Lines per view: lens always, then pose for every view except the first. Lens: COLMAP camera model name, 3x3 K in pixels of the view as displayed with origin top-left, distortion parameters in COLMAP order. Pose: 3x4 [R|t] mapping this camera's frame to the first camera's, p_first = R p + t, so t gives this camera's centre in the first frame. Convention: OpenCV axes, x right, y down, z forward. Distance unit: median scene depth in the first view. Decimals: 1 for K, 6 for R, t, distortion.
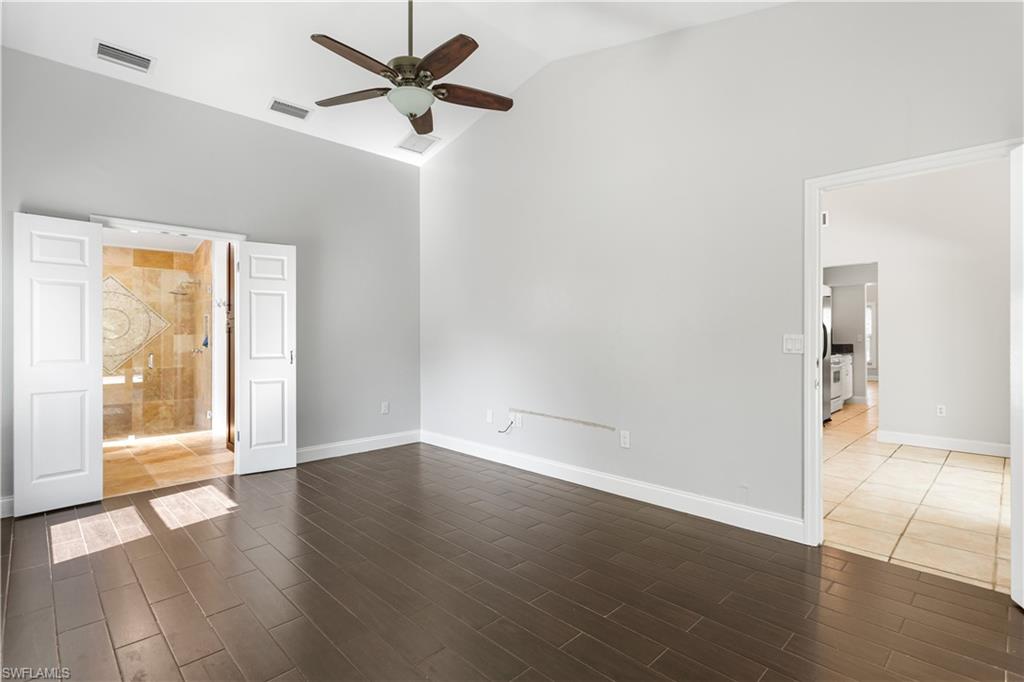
lens RADIAL K [[490.6, 0, 502.7], [0, 490.6, 339.4], [0, 0, 1]] dist [0.004074, 0.000580]
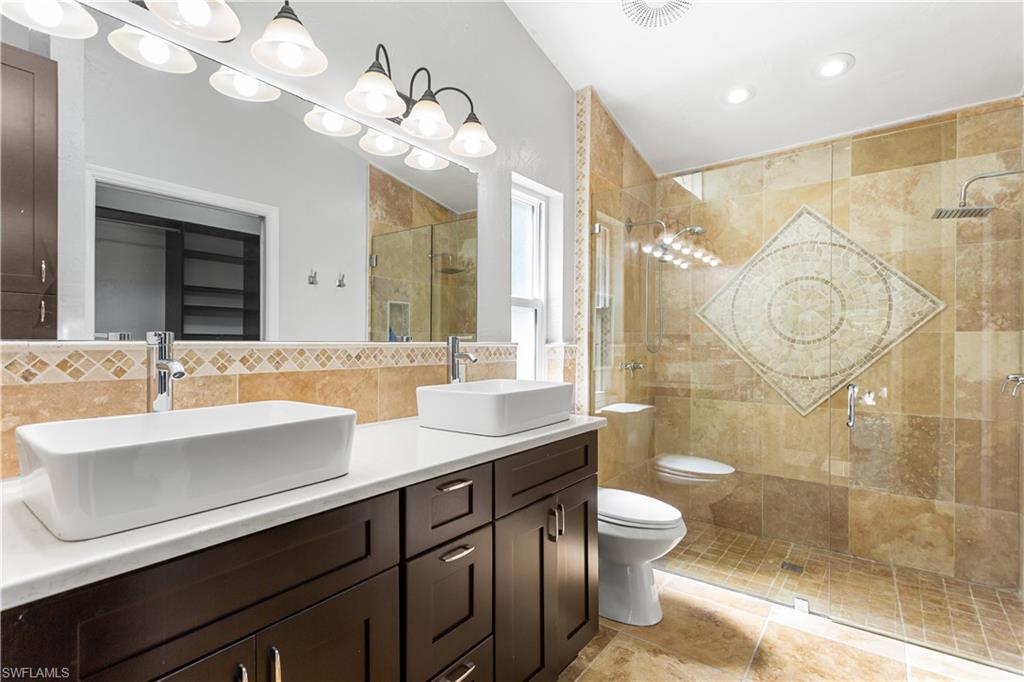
lens RADIAL K [[490.6, 0, 508.9], [0, 490.6, 339.2], [0, 0, 1]] dist [0.004074, 0.000580]
pose [[0.148499, -0.000707, -0.988912, -0.541114], [-0.011923, 0.999926, -0.002506, 0.001944], [0.988841, 0.012162, 0.148480, 0.945080]]
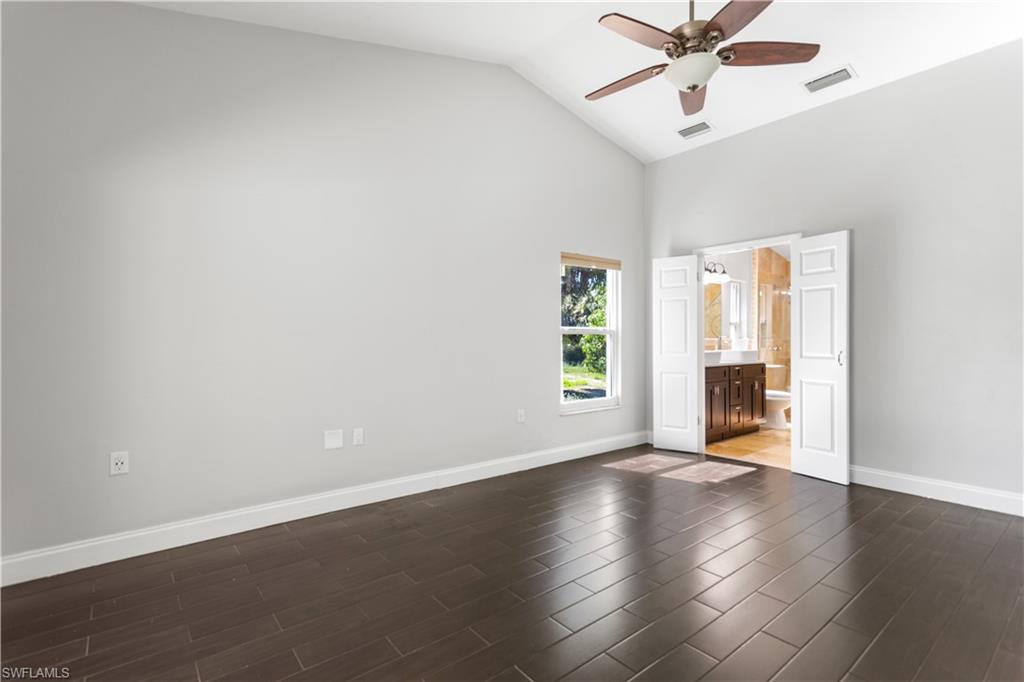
lens RADIAL K [[490.6, 0, 507.1], [0, 490.6, 346.6], [0, 0, 1]] dist [0.004074, 0.000580]
pose [[-0.102707, 0.021761, -0.994474, 0.511763], [0.001278, 0.999763, 0.021745, -0.004718], [0.994711, 0.000963, -0.102711, 0.499879]]
